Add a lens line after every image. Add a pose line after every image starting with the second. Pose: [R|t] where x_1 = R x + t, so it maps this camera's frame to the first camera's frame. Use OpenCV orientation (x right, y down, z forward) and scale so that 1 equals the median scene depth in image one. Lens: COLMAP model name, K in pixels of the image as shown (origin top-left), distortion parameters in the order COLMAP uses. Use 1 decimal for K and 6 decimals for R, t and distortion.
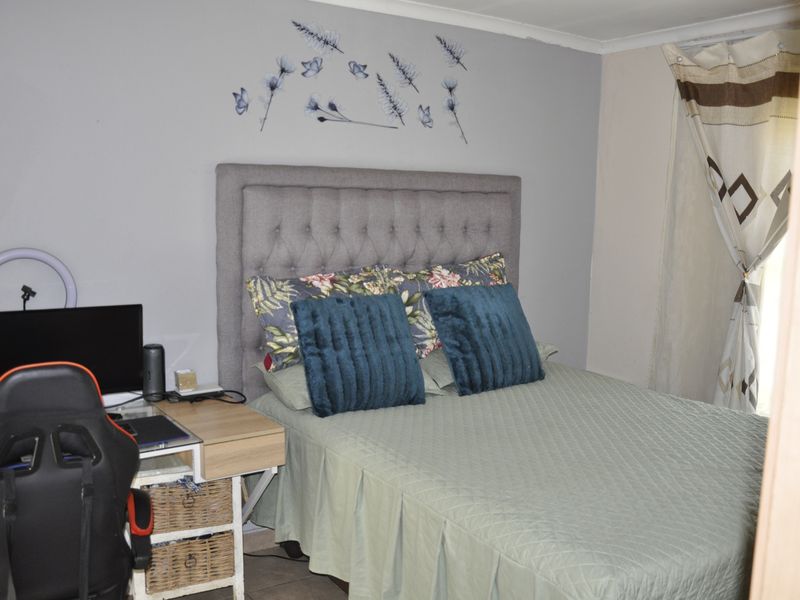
lens RADIAL K [[773.0, 0, 400.0], [0, 773.0, 300.0], [0, 0, 1]] dist [-0.133901, 0.201006]
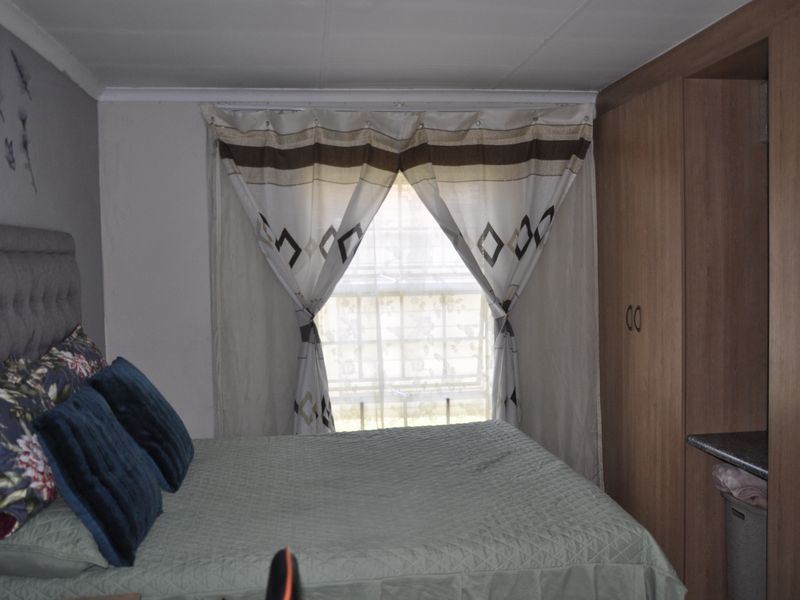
lens RADIAL K [[773.0, 0, 400.0], [0, 773.0, 300.0], [0, 0, 1]] dist [-0.133901, 0.201006]
pose [[0.417673, -0.077259, 0.905307, -0.518729], [0.149472, 0.988646, 0.015410, -0.054318], [-0.896218, 0.128882, 0.424479, 0.380238]]
